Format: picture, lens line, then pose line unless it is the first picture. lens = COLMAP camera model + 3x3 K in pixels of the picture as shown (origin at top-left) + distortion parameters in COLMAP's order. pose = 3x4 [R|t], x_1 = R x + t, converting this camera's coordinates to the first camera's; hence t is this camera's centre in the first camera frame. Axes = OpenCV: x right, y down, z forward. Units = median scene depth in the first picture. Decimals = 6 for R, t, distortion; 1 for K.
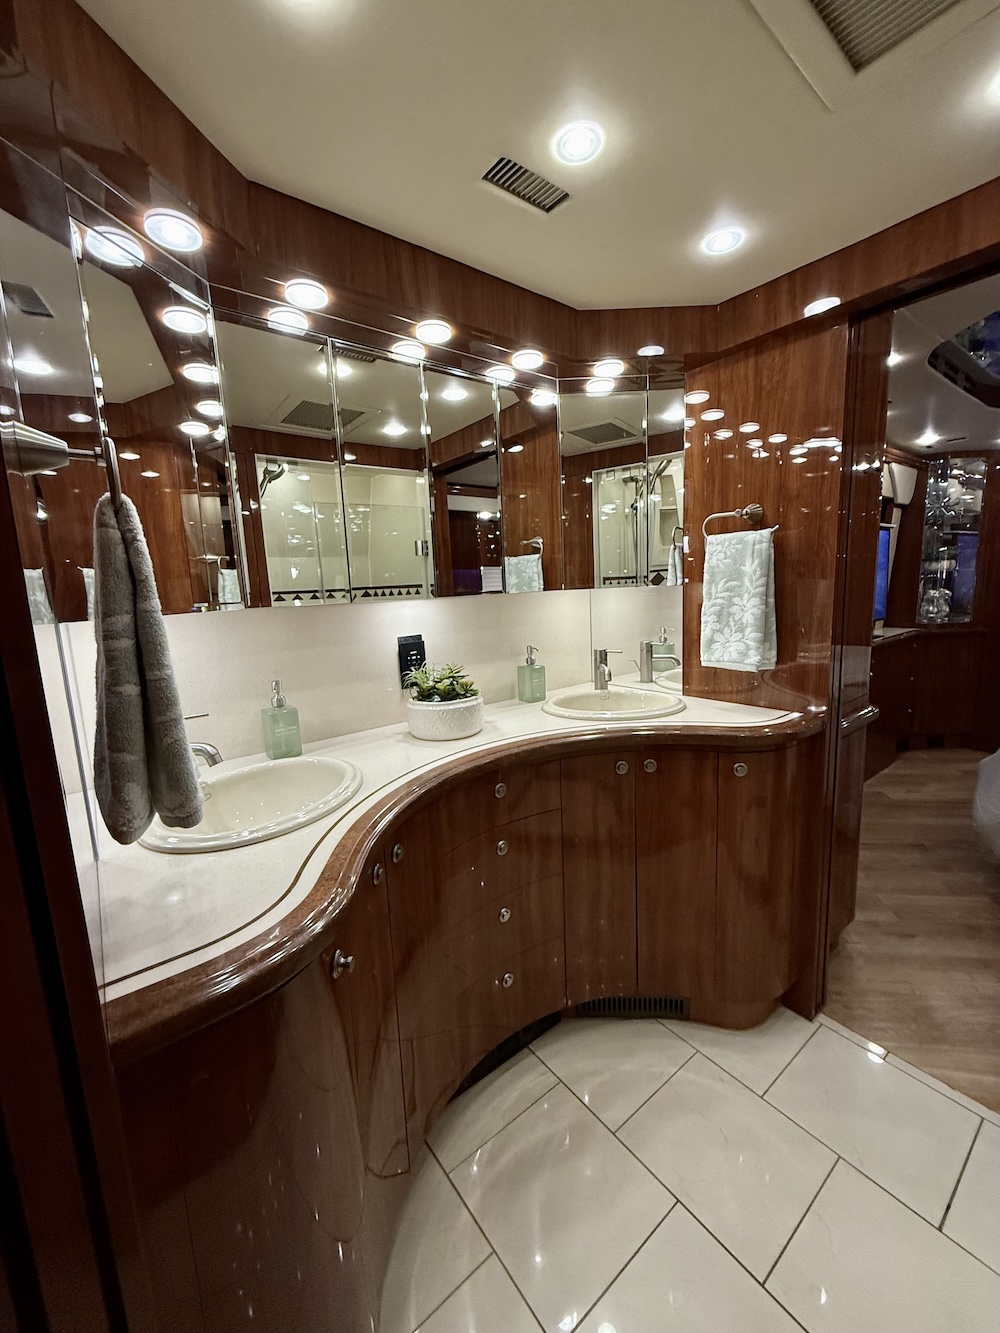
lens RADIAL K [[532.0, 0, 505.1], [0, 532.0, 663.4], [0, 0, 1]] dist [0.001684, 0.000028]
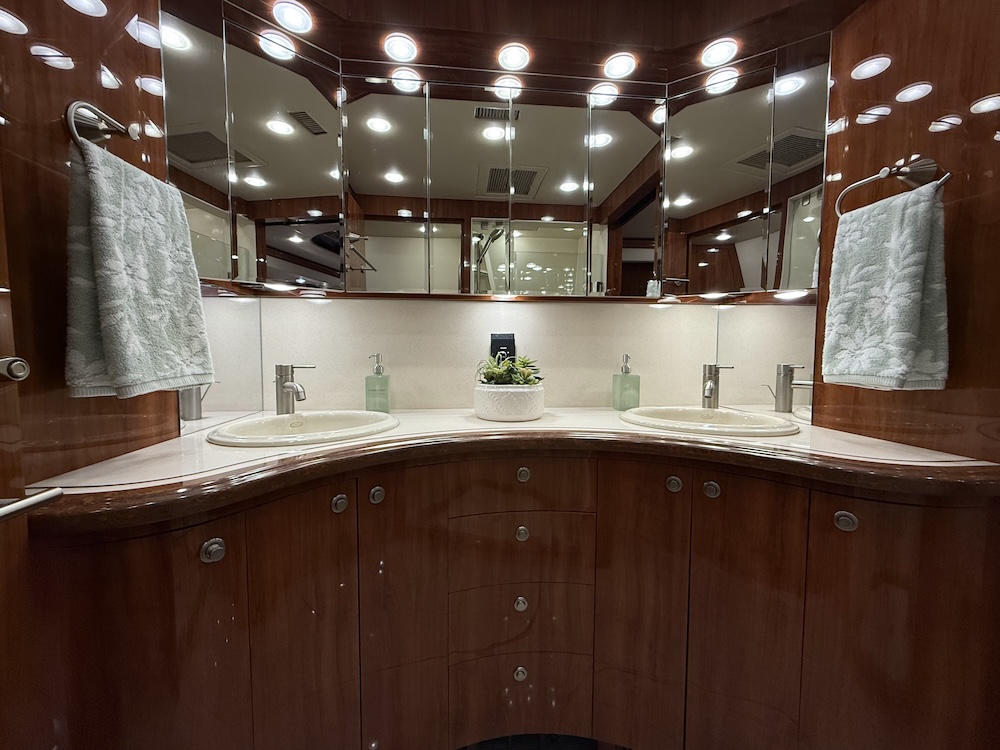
lens RADIAL K [[406.2, 0, 500.0], [0, 406.2, 375.0], [0, 0, 1]] dist [-0.001026, -0.000247]
pose [[0.845377, 0.077496, -0.528519, 0.306531], [-0.118038, 0.992063, -0.043339, 0.081301], [0.520966, 0.099023, 0.847814, 0.275992]]
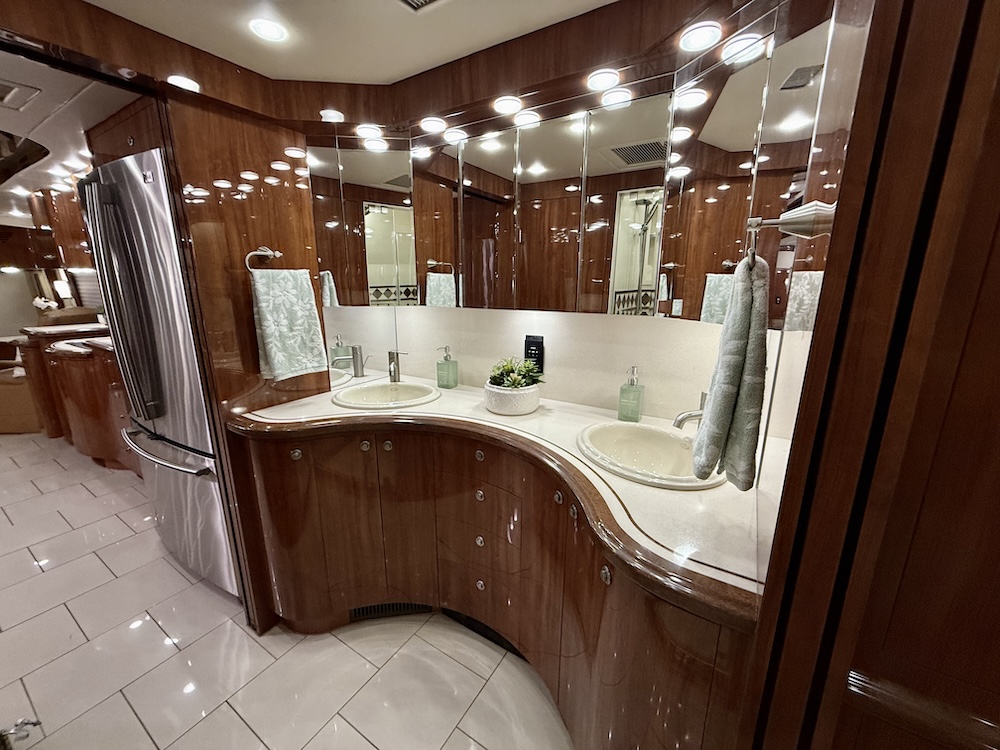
lens RADIAL K [[399.1, 0, 497.4], [0, 399.1, 376.0], [0, 0, 1]] dist [0.001684, 0.000028]
pose [[0.331006, 0.262223, -0.906462, 0.792703], [-0.156055, 0.962598, 0.221477, -0.174944], [0.930635, 0.068148, 0.359547, 0.585962]]
